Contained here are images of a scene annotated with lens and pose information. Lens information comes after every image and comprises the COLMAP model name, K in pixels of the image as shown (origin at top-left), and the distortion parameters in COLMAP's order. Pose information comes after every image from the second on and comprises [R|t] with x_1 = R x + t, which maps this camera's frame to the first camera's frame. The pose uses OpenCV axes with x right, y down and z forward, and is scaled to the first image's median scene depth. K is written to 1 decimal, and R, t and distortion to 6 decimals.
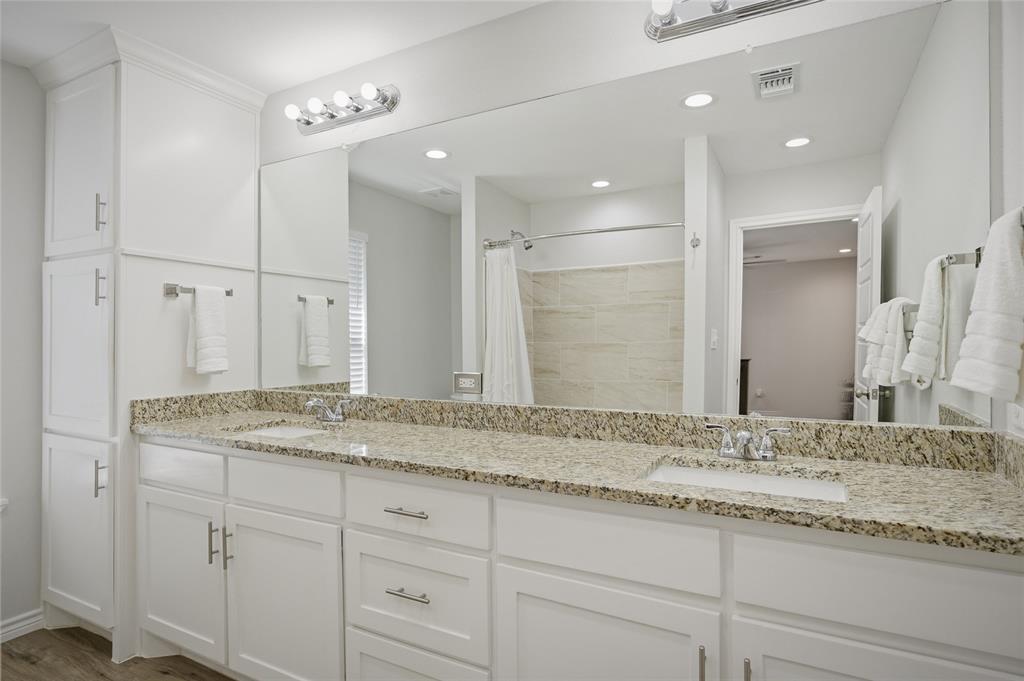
lens RADIAL K [[559.6, 0, 512.0], [0, 559.6, 340.5], [0, 0, 1]] dist [0.002425, 0.000570]
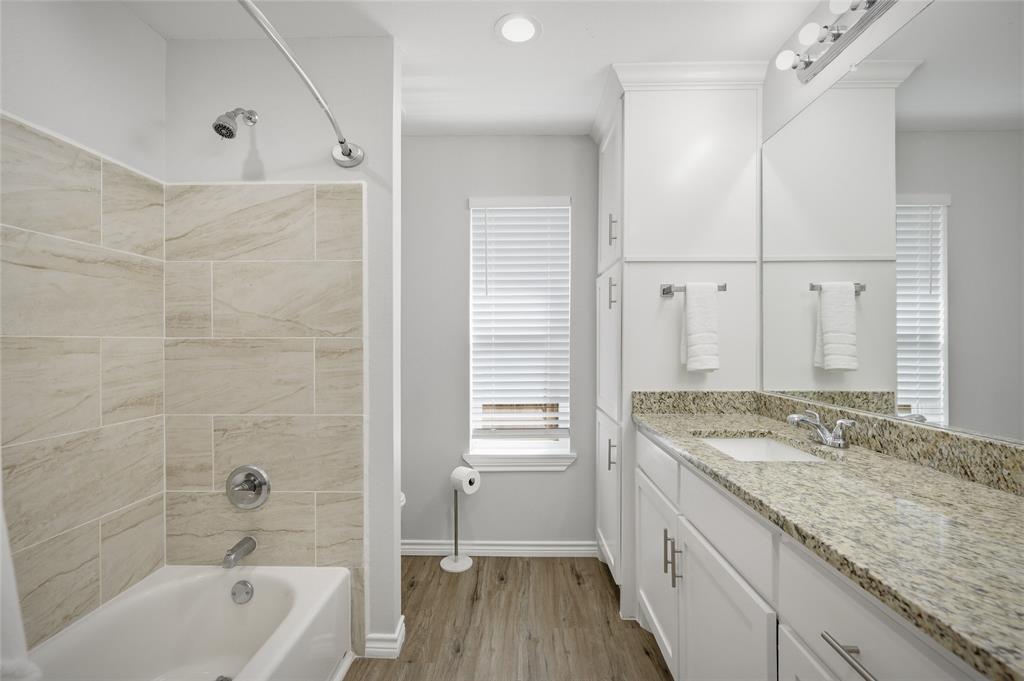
lens RADIAL K [[458.6, 0, 515.5], [0, 458.6, 342.8], [0, 0, 1]] dist [-0.001492, -0.000226]
pose [[0.465144, 0.004083, -0.885226, 0.023589], [0.002907, 0.999977, 0.006139, 0.003164], [0.885230, -0.005429, 0.465121, 0.342460]]
